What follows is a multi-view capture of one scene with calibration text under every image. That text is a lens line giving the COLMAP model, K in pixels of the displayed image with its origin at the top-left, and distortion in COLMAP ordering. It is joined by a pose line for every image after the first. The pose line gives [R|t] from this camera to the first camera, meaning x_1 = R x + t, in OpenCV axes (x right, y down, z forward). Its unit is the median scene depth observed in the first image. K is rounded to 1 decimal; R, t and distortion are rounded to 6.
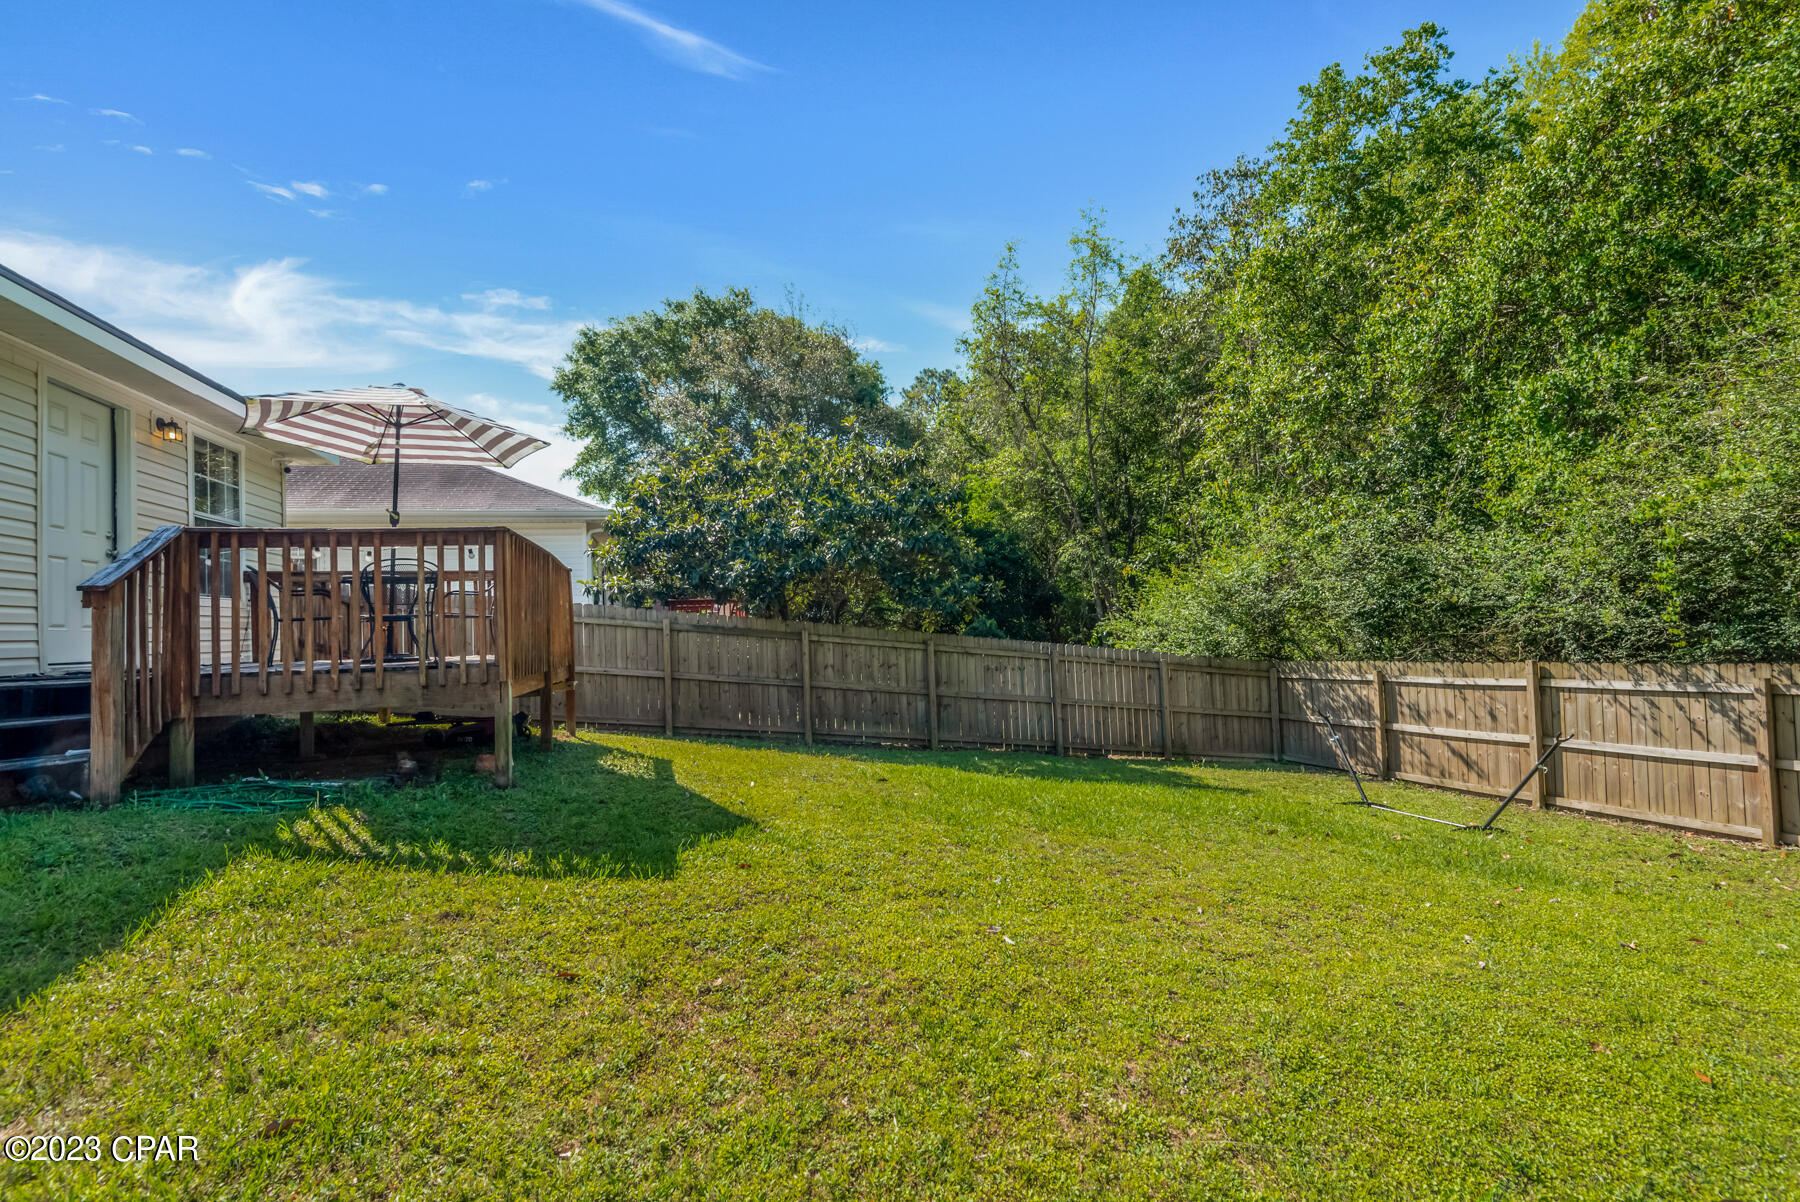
lens RADIAL K [[834.4, 0, 900.0], [0, 834.4, 601.0], [0, 0, 1]] dist [0.023565, -0.019667]
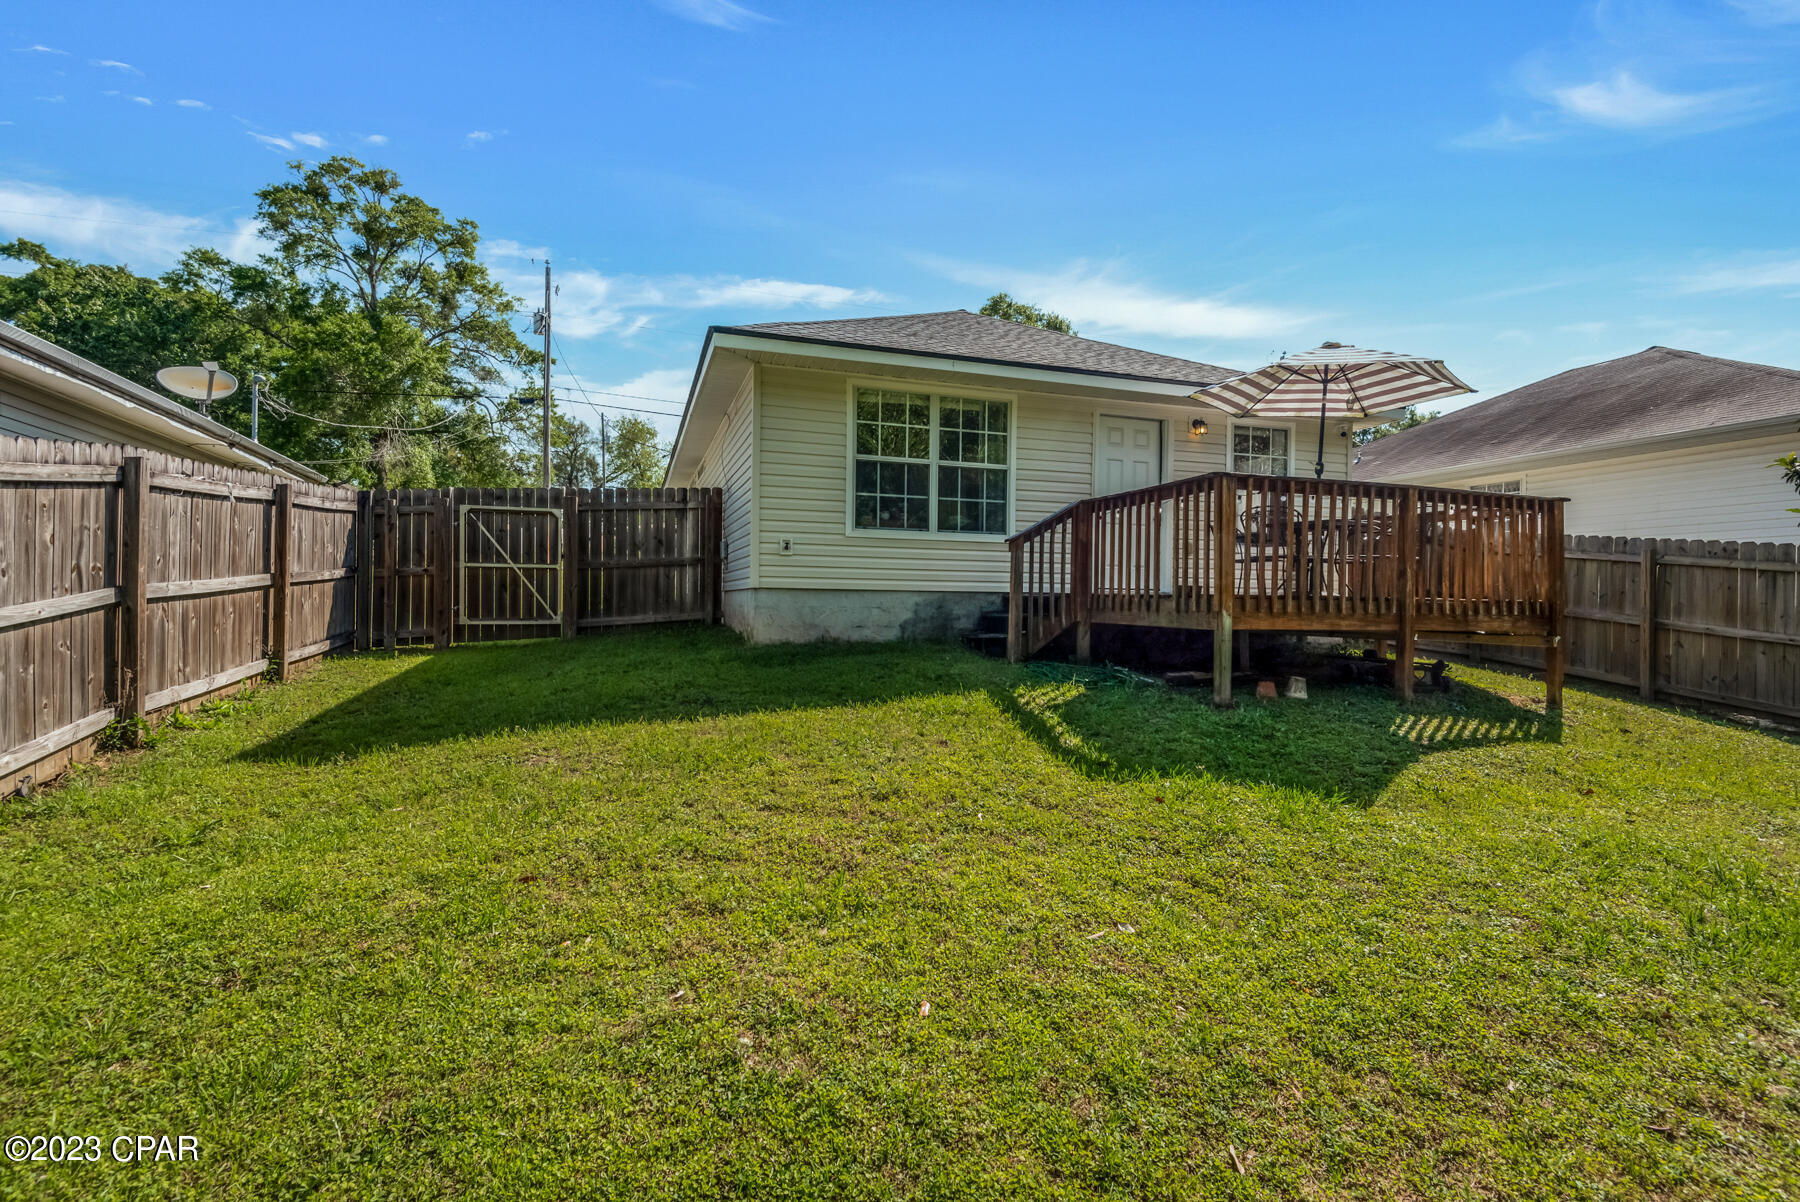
lens RADIAL K [[808.5, 0, 898.2], [0, 808.5, 602.5], [0, 0, 1]] dist [0.035327, -0.024430]
pose [[0.055136, 0.042663, -0.997567, 0.587976], [0.016425, 0.998913, 0.043629, 0.028259], [0.998344, -0.018791, 0.054375, 0.516480]]
